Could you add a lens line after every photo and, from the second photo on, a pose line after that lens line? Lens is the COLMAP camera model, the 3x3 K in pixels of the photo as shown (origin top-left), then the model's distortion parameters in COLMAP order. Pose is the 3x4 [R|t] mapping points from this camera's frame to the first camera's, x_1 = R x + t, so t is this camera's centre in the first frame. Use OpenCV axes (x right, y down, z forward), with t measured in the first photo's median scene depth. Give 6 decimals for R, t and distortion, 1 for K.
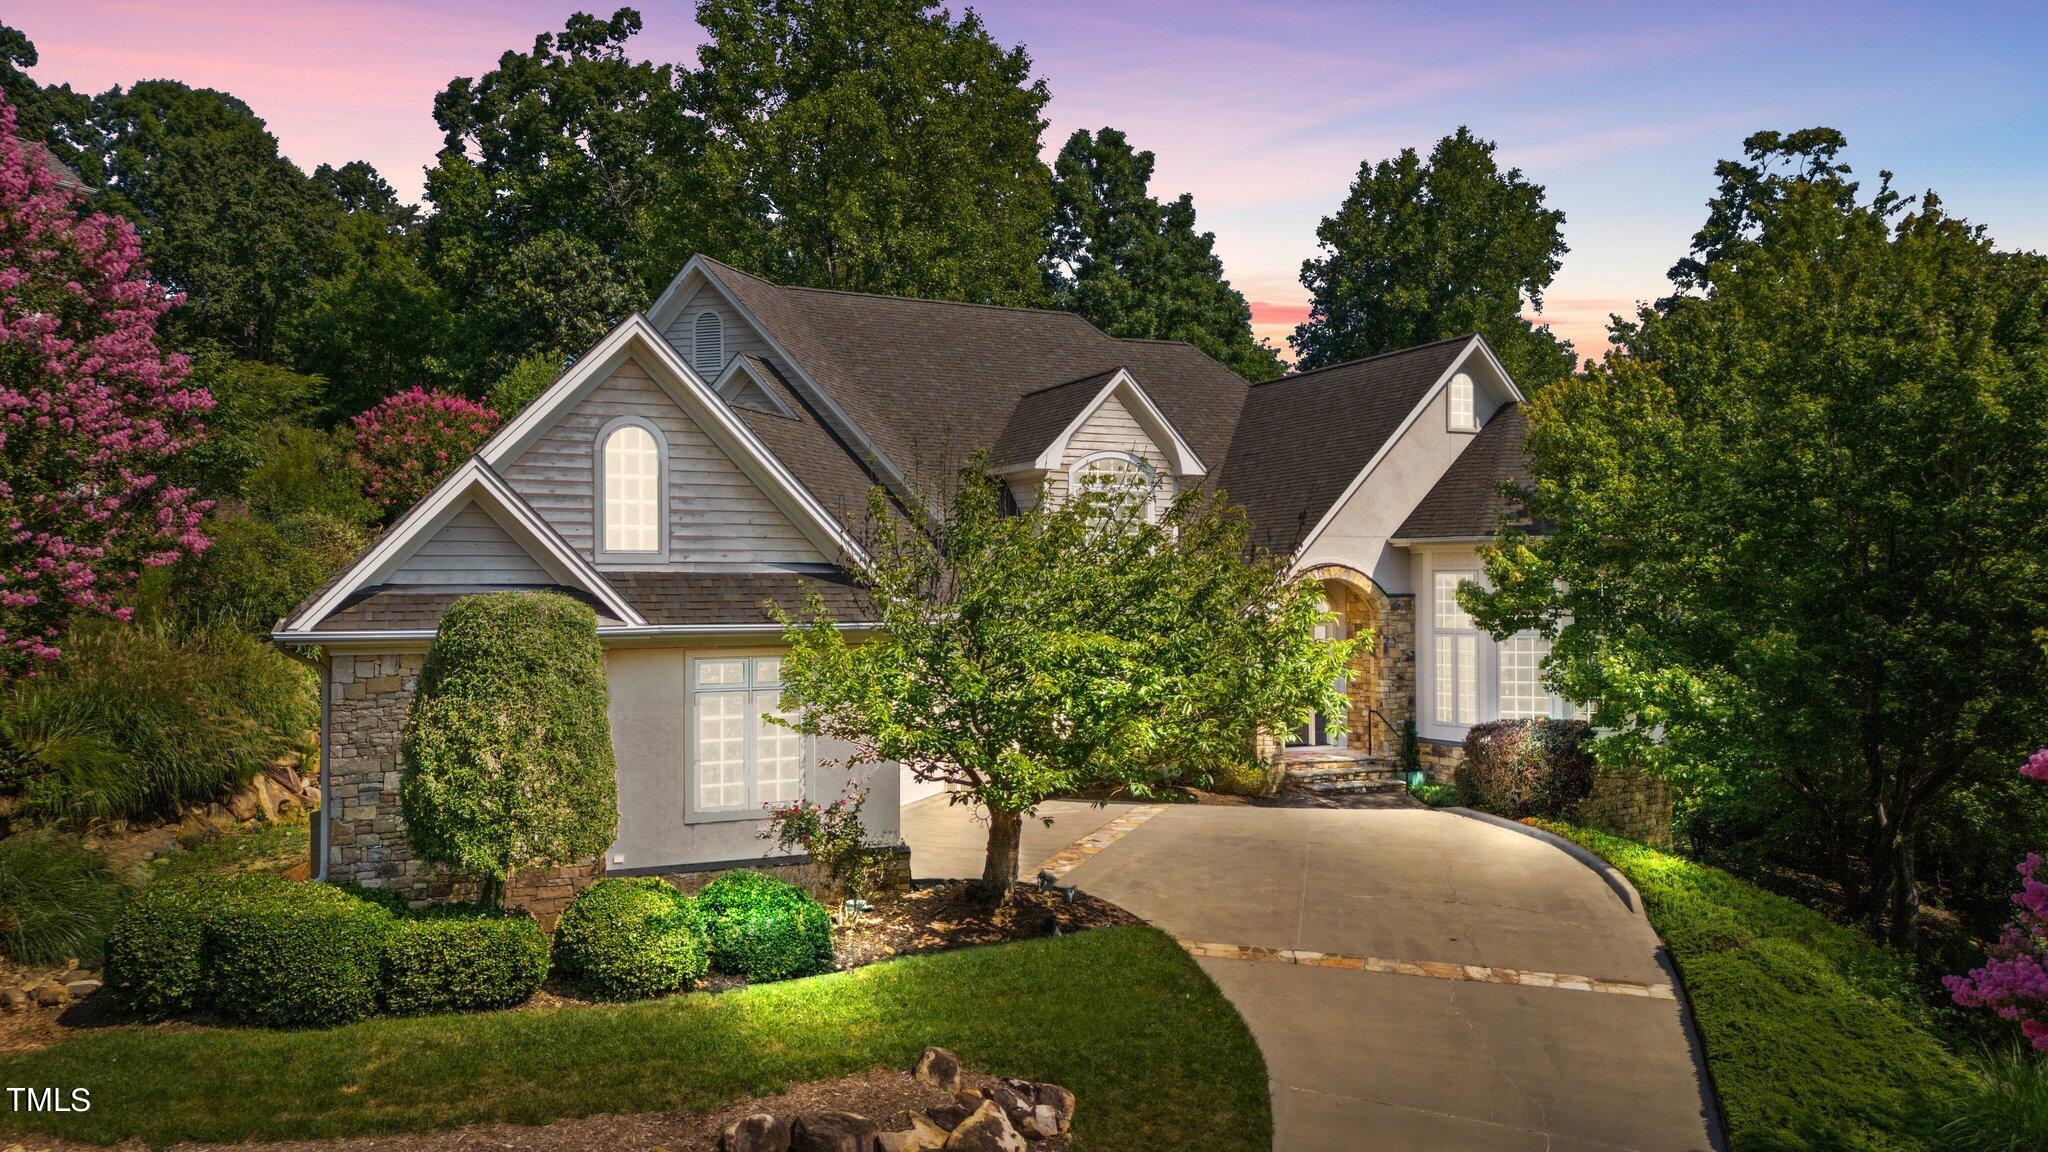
lens RADIAL K [[1516.7, 0, 1013.2], [0, 1516.7, 577.4], [0, 0, 1]] dist [0.047061, -0.032471]
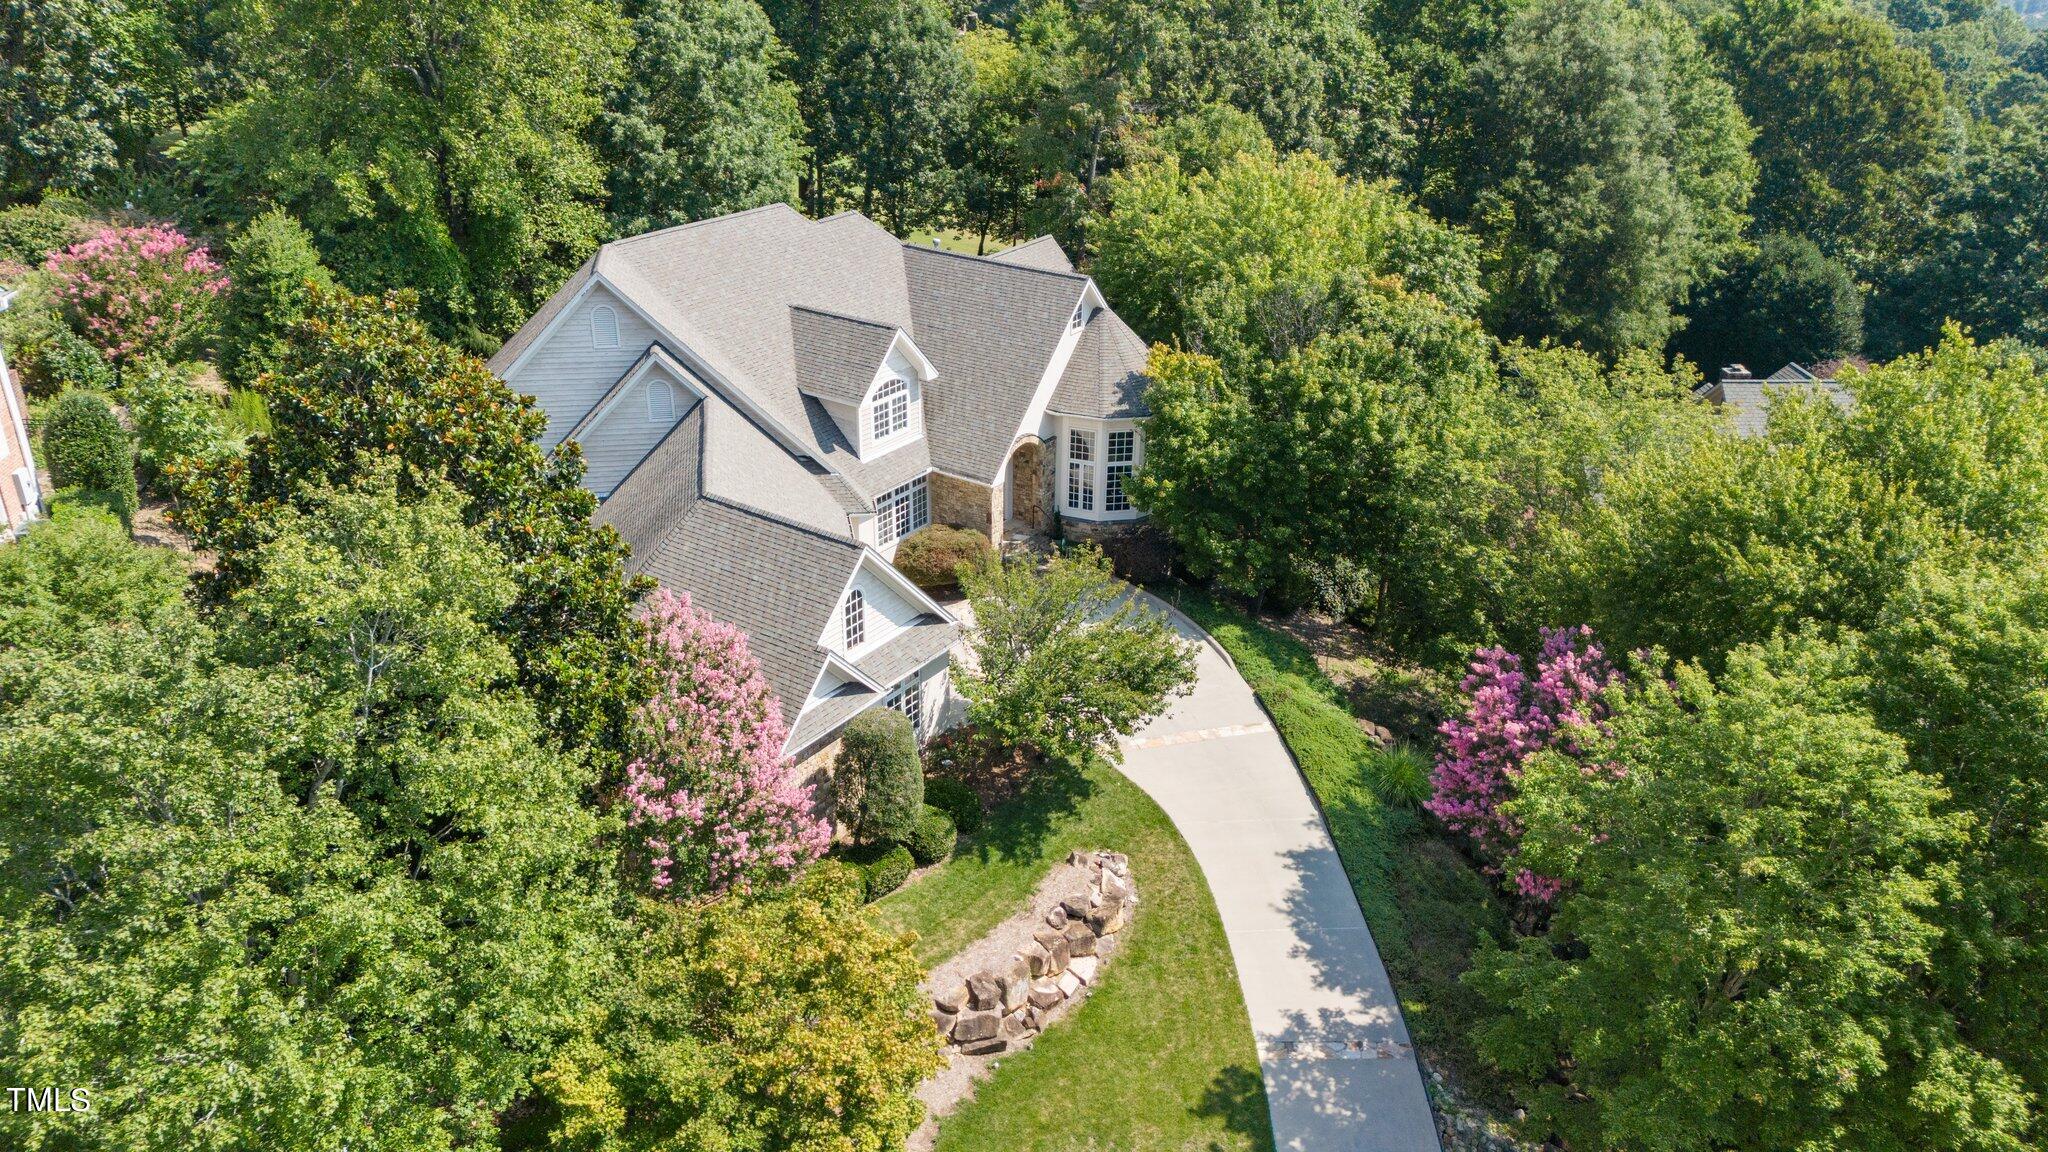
lens RADIAL K [[1516.7, 0, 1025.3], [0, 1516.7, 579.3], [0, 0, 1]] dist [0.047061, -0.032471]
pose [[0.862474, -0.207114, 0.461782, -0.730427], [-0.026592, 0.892624, 0.450017, -0.755789], [-0.505402, -0.400408, 0.764358, -0.435747]]
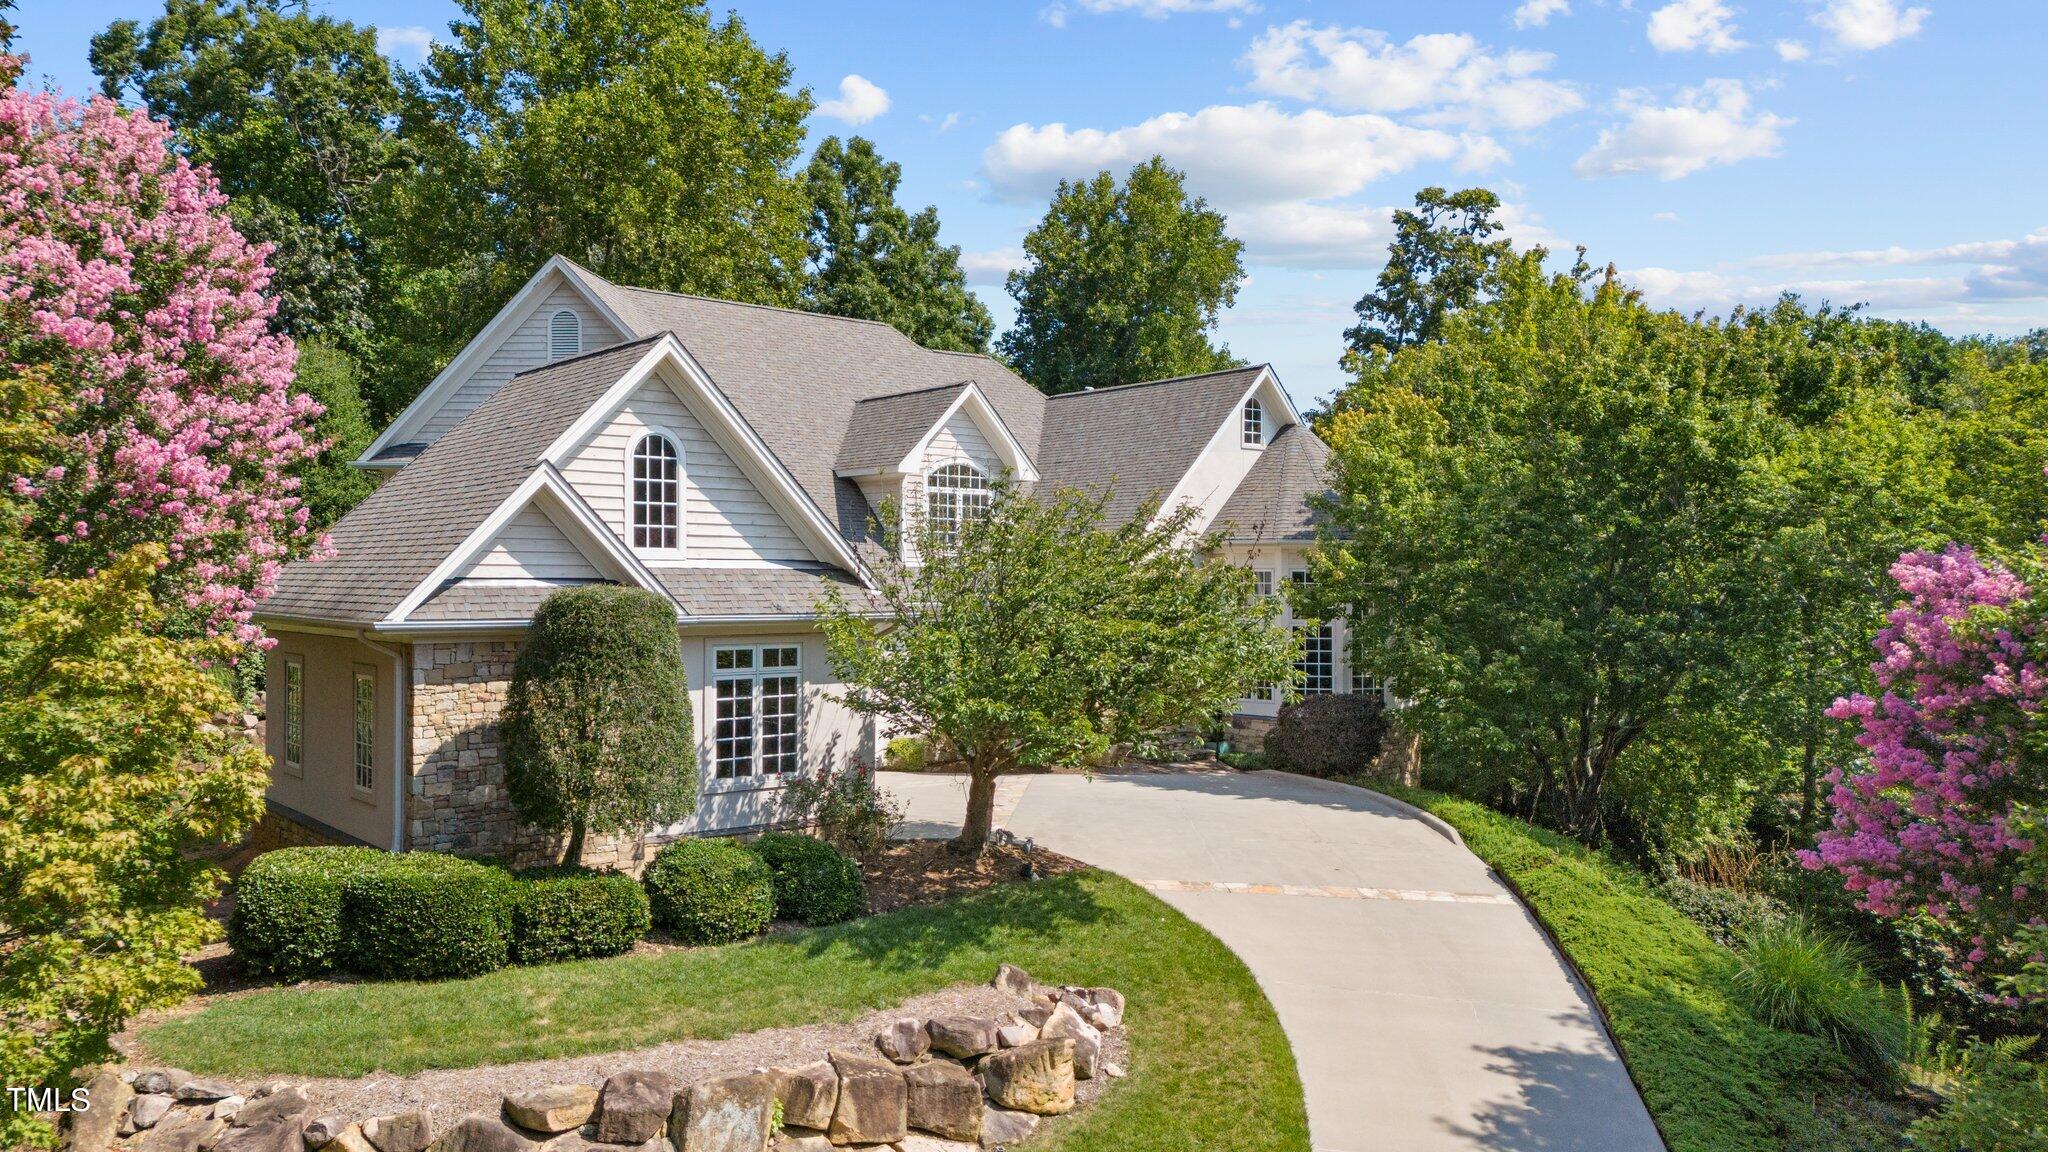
lens RADIAL K [[1516.7, 0, 1025.9], [0, 1516.7, 587.6], [0, 0, 1]] dist [0.047061, -0.032471]
pose [[0.970054, 0.004209, 0.242851, -0.199807], [-0.007244, 0.999906, 0.011607, -0.002637], [-0.242780, -0.013018, 0.969994, -0.102434]]
